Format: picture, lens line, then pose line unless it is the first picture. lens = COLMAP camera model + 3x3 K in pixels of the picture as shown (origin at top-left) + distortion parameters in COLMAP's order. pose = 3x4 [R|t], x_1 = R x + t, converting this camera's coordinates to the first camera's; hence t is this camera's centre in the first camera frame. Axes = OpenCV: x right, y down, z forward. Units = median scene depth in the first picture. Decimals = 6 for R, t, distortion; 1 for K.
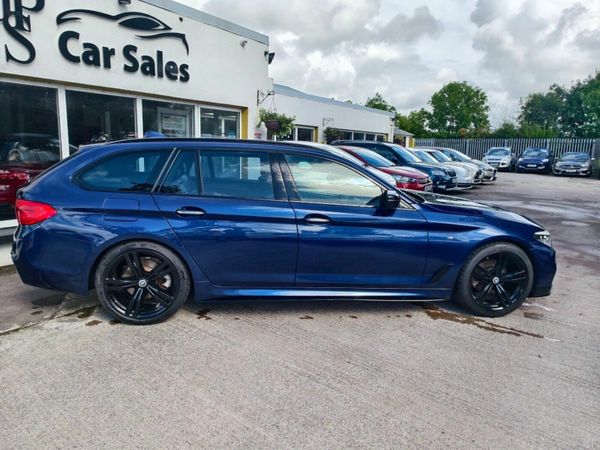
lens RADIAL K [[422.2, 0, 300.2], [0, 422.2, 218.8], [0, 0, 1]] dist [0.014018, -0.015457]
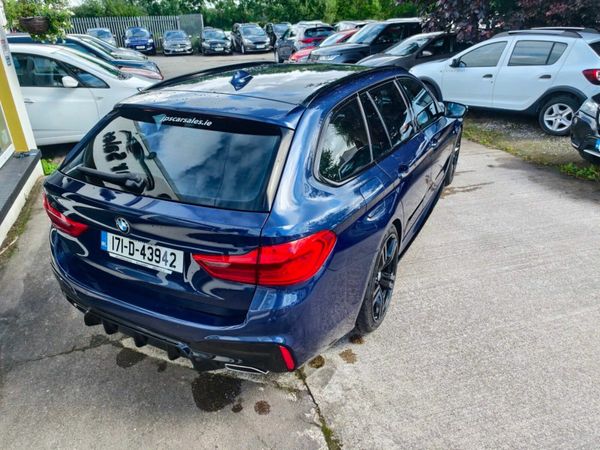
lens RADIAL K [[422.2, 0, 298.3], [0, 422.2, 225.9], [0, 0, 1]] dist [0.014018, -0.015457]
pose [[0.569712, -0.386151, 0.725476, -0.870869], [0.170738, 0.919093, 0.355128, -0.211103], [-0.803913, -0.078455, 0.589549, 0.579111]]
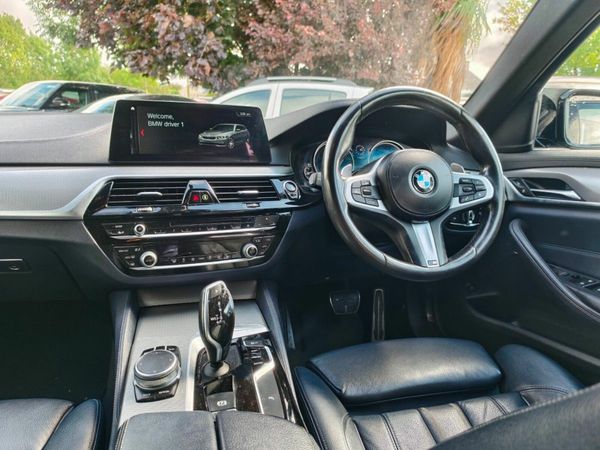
lens RADIAL K [[422.2, 0, 296.3], [0, 422.2, 220.2], [0, 0, 1]] dist [0.014018, -0.015457]
pose [[-0.112188, -0.253578, 0.960787, -0.041174], [0.143591, 0.952606, 0.268186, -0.084616], [-0.983258, 0.168047, -0.070459, 1.122437]]
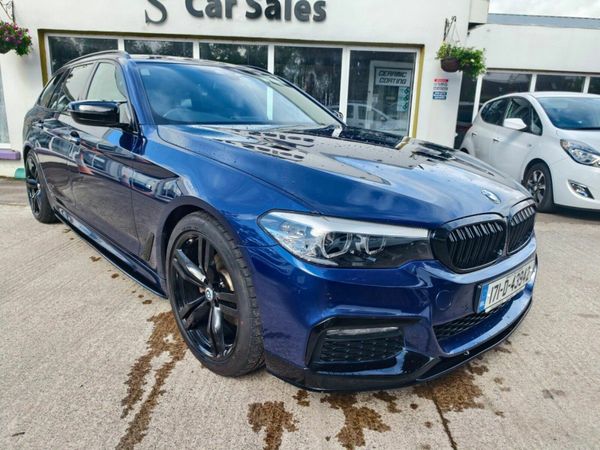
lens RADIAL K [[422.2, 0, 302.6], [0, 422.2, 220.2], [0, 0, 1]] dist [0.014018, -0.015457]
pose [[0.564531, 0.188069, -0.803701, 0.887521], [-0.158145, 0.980302, 0.118310, -0.010670], [0.810120, 0.060311, 0.583153, 0.797333]]
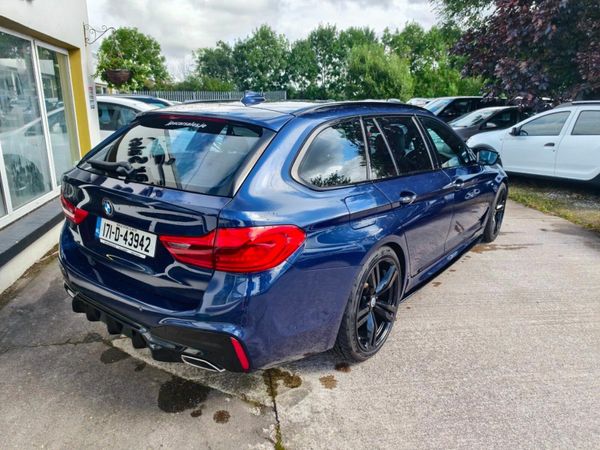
lens RADIAL K [[422.2, 0, 305.5], [0, 422.2, 224.3], [0, 0, 1]] dist [0.014018, -0.015457]
pose [[0.700044, -0.208961, 0.682843, -0.821978], [0.125169, 0.977330, 0.170757, -0.110242], [-0.703044, -0.034066, 0.710330, 0.485663]]
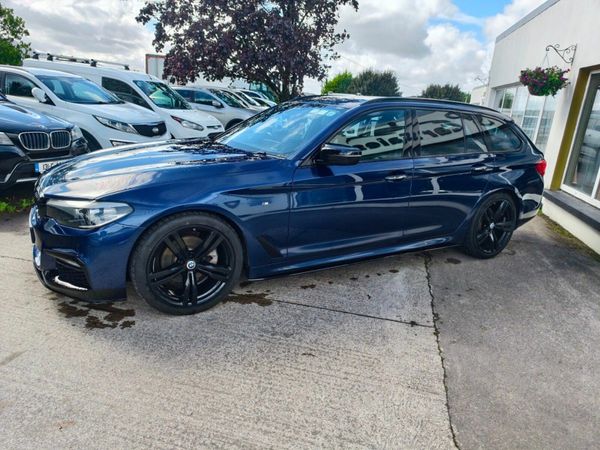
lens RADIAL K [[422.2, 0, 303.5], [0, 422.2, 227.4], [0, 0, 1]] dist [0.014018, -0.015457]
pose [[-0.926132, 0.010400, -0.377056, 0.483269], [-0.162270, 0.891407, 0.423157, -0.336754], [0.340511, 0.453084, -0.823873, 2.085460]]
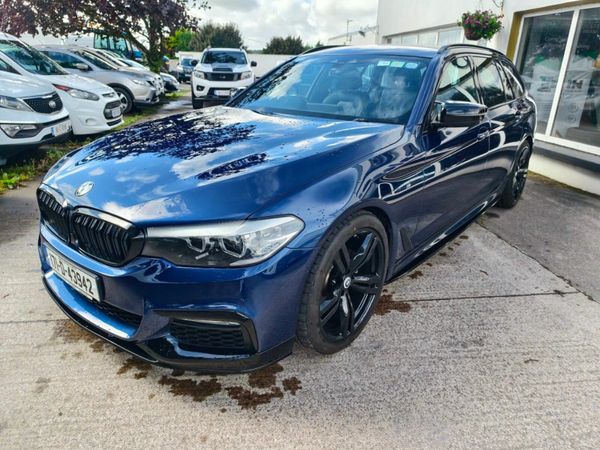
lens RADIAL K [[422.2, 0, 300.9], [0, 422.2, 220.5], [0, 0, 1]] dist [0.014018, -0.015457]
pose [[-0.742263, 0.182064, -0.644901, 0.762087], [-0.165354, 0.882861, 0.439561, -0.237504], [0.649387, 0.432907, -0.625210, 1.716817]]
